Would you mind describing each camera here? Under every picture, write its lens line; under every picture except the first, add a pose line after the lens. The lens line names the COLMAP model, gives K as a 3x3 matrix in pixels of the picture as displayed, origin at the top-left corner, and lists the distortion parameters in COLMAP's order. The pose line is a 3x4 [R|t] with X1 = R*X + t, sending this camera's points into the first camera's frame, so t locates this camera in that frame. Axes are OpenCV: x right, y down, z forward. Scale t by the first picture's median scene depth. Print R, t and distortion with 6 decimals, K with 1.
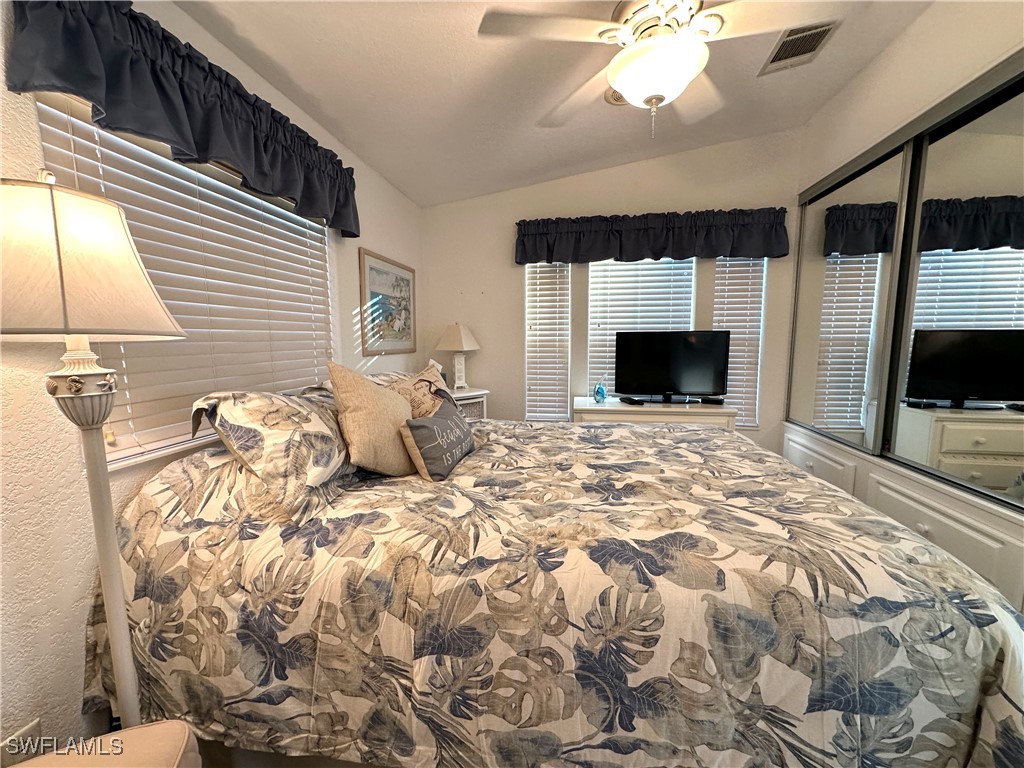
lens RADIAL K [[410.5, 0, 486.1], [0, 410.5, 383.5], [0, 0, 1]] dist [-0.006166, 0.001902]
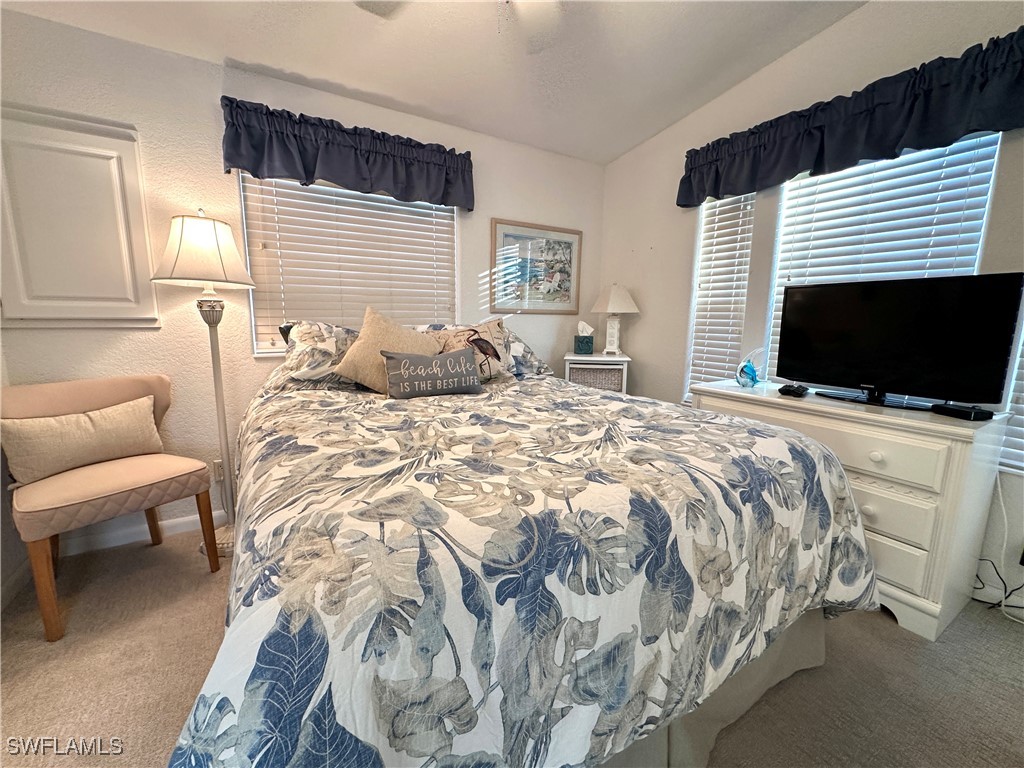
lens RADIAL K [[410.5, 0, 508.0], [0, 410.5, 379.6], [0, 0, 1]] dist [-0.006166, 0.001902]
pose [[0.665191, 0.130720, -0.735142, 0.618913], [-0.100094, 0.991281, 0.085695, 0.017059], [0.739934, 0.016580, 0.672475, 0.252662]]
